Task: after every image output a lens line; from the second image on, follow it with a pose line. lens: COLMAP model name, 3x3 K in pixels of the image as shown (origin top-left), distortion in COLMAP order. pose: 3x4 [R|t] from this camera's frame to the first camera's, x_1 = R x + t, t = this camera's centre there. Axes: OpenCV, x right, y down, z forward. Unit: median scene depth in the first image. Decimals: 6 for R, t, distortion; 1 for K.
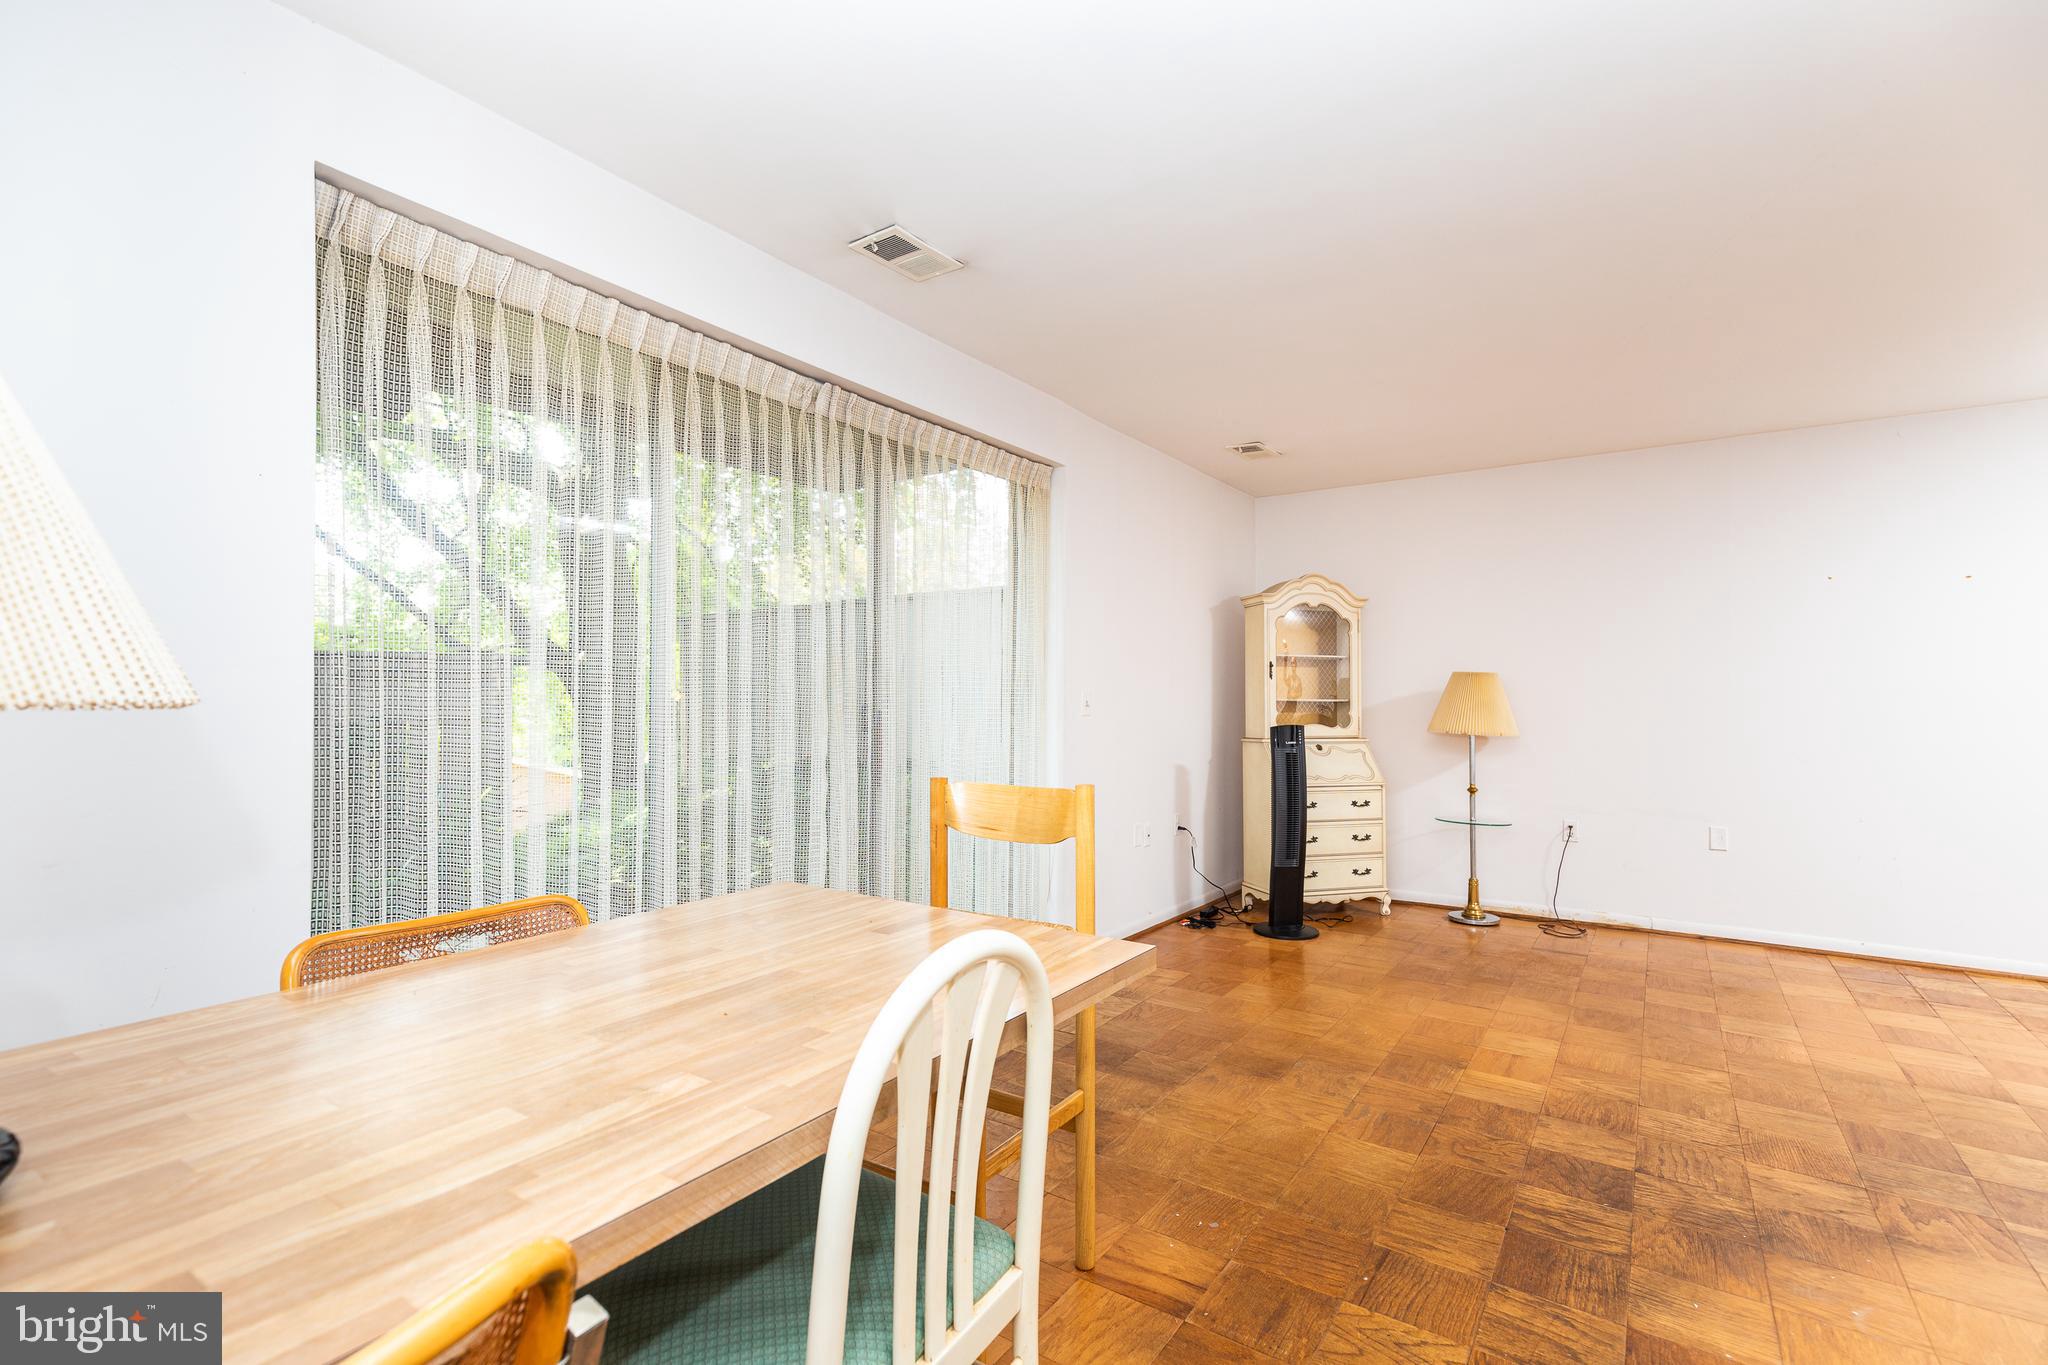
lens RADIAL K [[925.3, 0, 1023.6], [0, 925.3, 693.8], [0, 0, 1]] dist [0.007147, -0.000908]
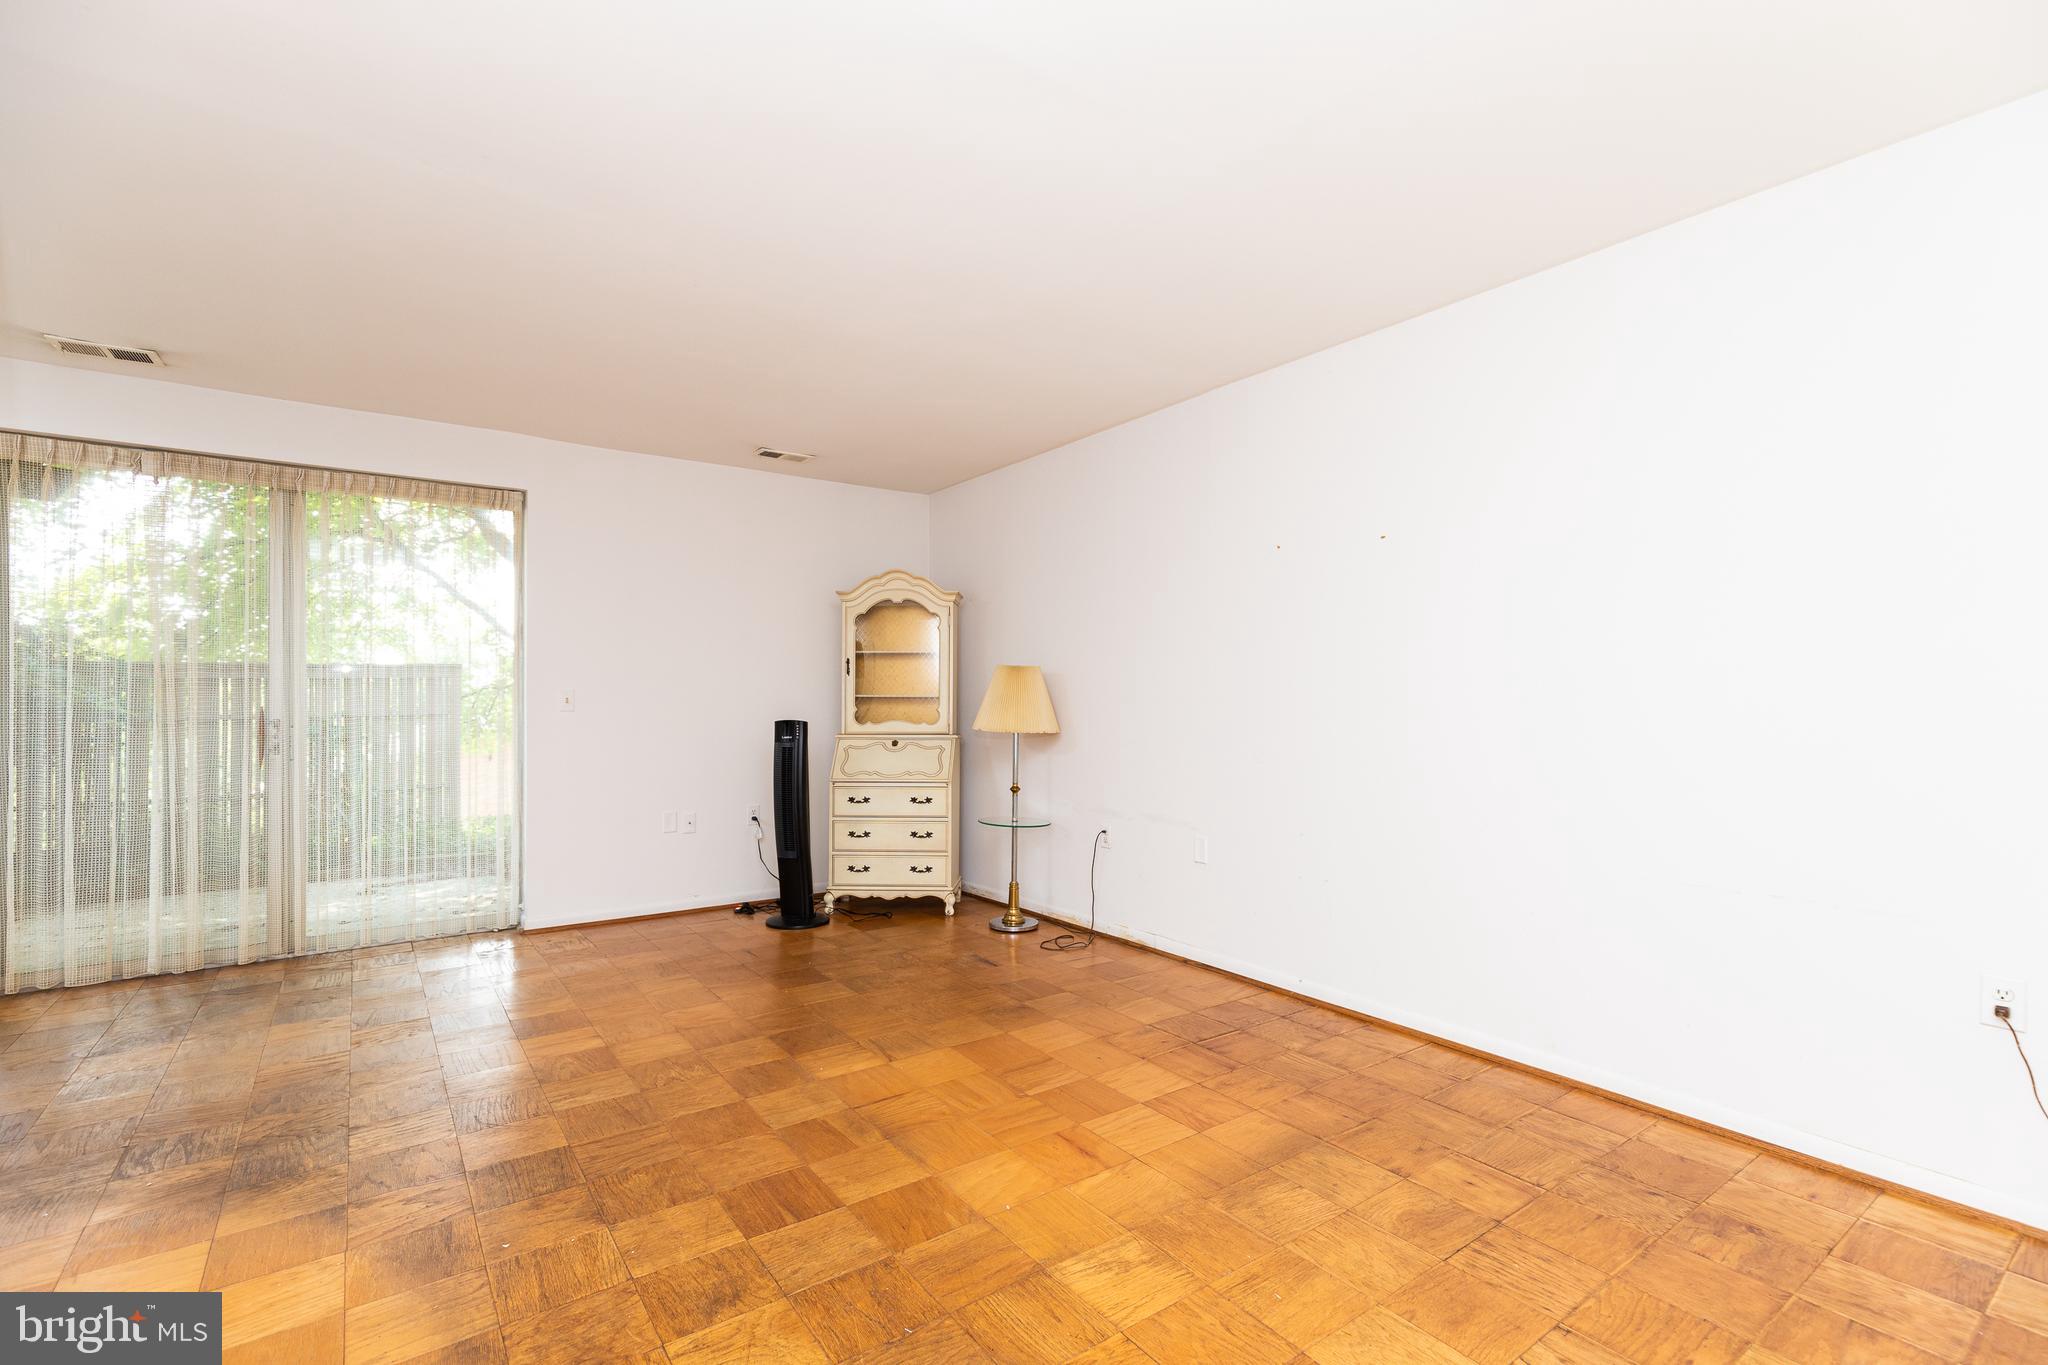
lens RADIAL K [[925.3, 0, 1027.0], [0, 925.3, 685.2], [0, 0, 1]] dist [0.007147, -0.000908]
pose [[0.941615, -0.012051, -0.336477, 0.816146], [0.009041, 0.999904, -0.010511, 0.007351], [0.336571, 0.006856, 0.941633, 0.111543]]
